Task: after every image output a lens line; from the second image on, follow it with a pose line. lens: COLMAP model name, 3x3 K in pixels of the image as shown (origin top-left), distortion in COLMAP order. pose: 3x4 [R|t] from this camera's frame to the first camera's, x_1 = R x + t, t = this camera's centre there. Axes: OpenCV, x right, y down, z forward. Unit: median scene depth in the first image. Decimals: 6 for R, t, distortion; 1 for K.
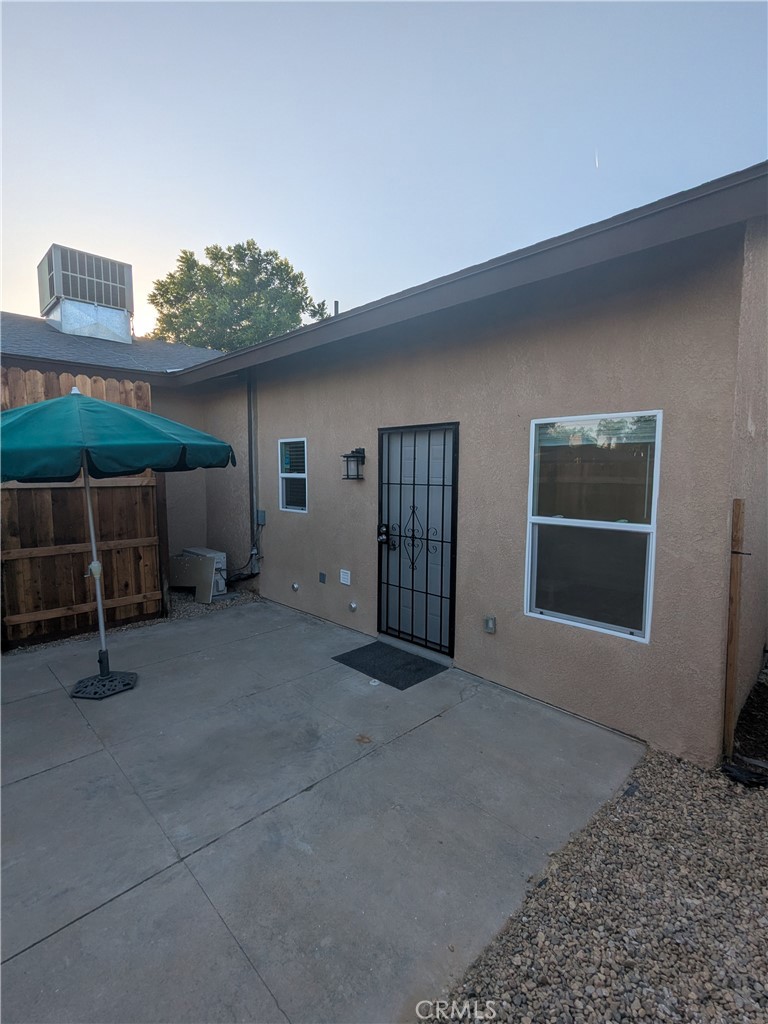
lens RADIAL K [[484.9, 0, 380.6], [0, 484.9, 510.3], [0, 0, 1]] dist [0.013844, 0.000677]
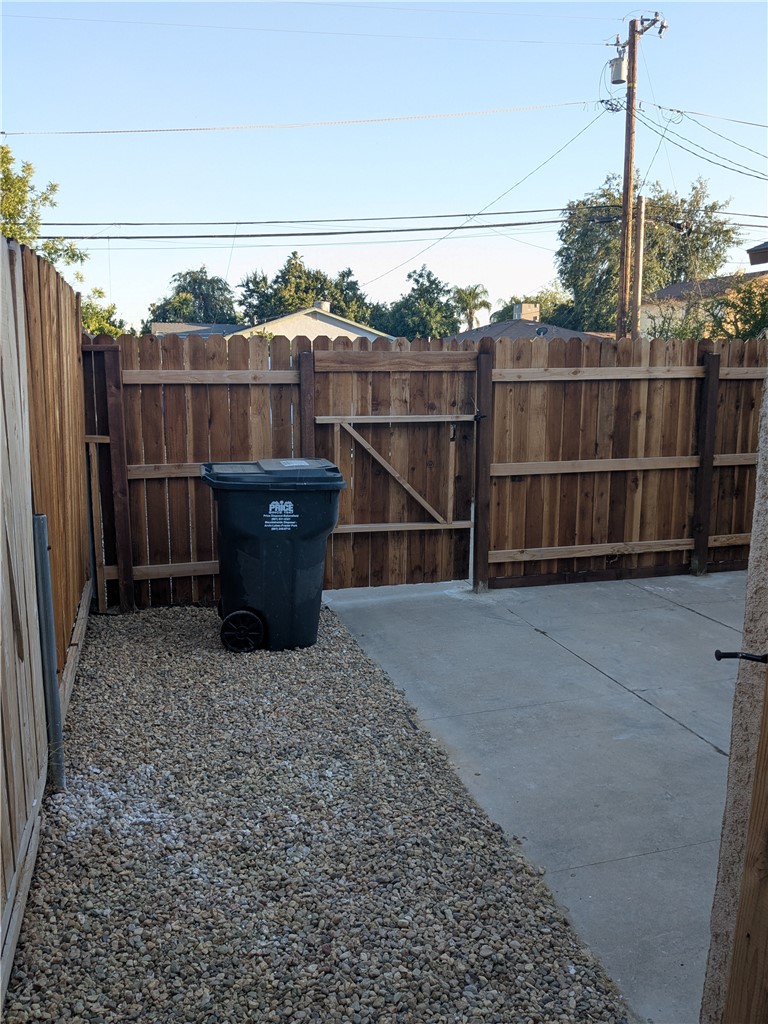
lens RADIAL K [[816.6, 0, 384.2], [0, 816.6, 508.0], [0, 0, 1]] dist [0.039732, 0.000157]
pose [[-0.467274, 0.153477, -0.870690, 1.164381], [-0.080661, 0.973309, 0.214854, -0.052270], [0.880426, 0.170627, -0.442422, 1.007796]]
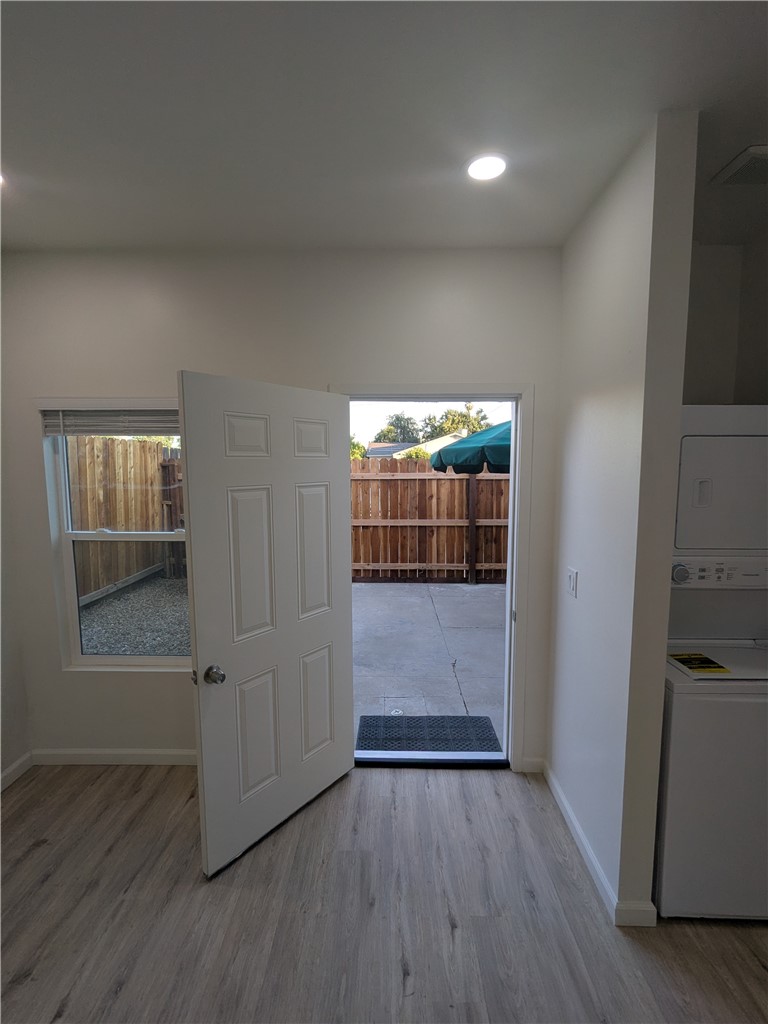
lens RADIAL K [[484.9, 0, 379.1], [0, 484.9, 511.9], [0, 0, 1]] dist [0.013844, 0.000677]
pose [[-0.710503, 0.069154, -0.700288, 0.845465], [-0.064709, 0.984522, 0.162875, -0.196109], [0.700713, 0.161038, -0.695031, 2.175540]]
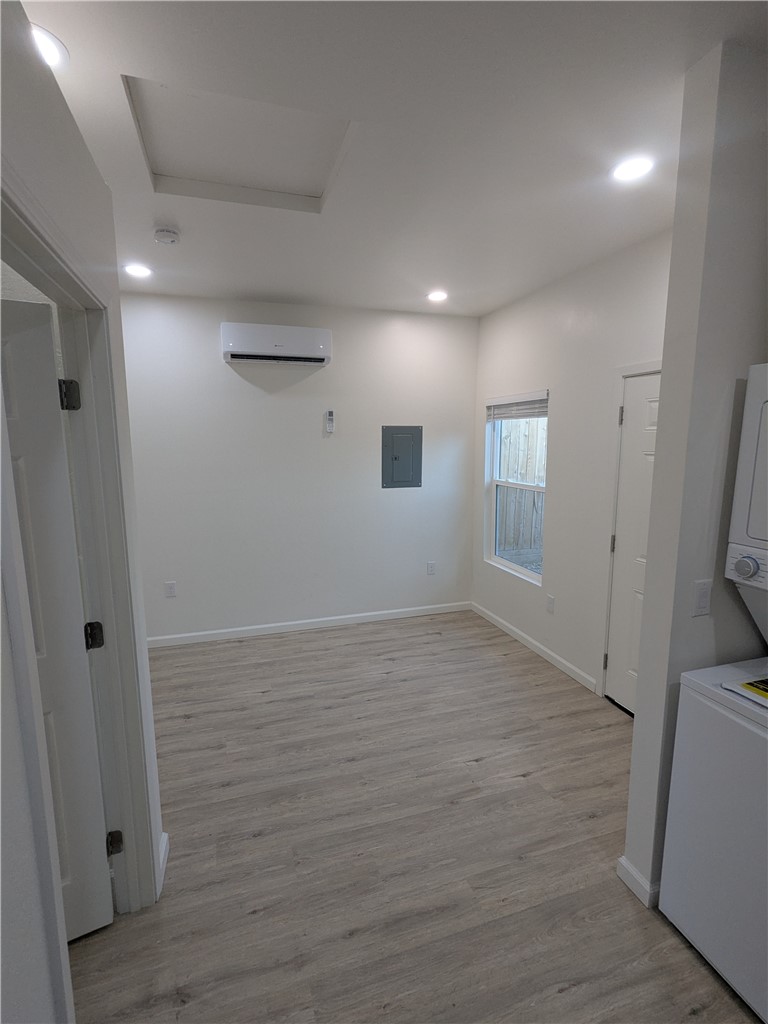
lens RADIAL K [[484.9, 0, 386.7], [0, 484.9, 513.6], [0, 0, 1]] dist [0.013844, 0.000677]
pose [[-0.903340, -0.061565, 0.424484, -0.762154], [0.042474, 0.971942, 0.231354, -0.295011], [-0.426817, 0.227021, -0.875379, 3.437484]]
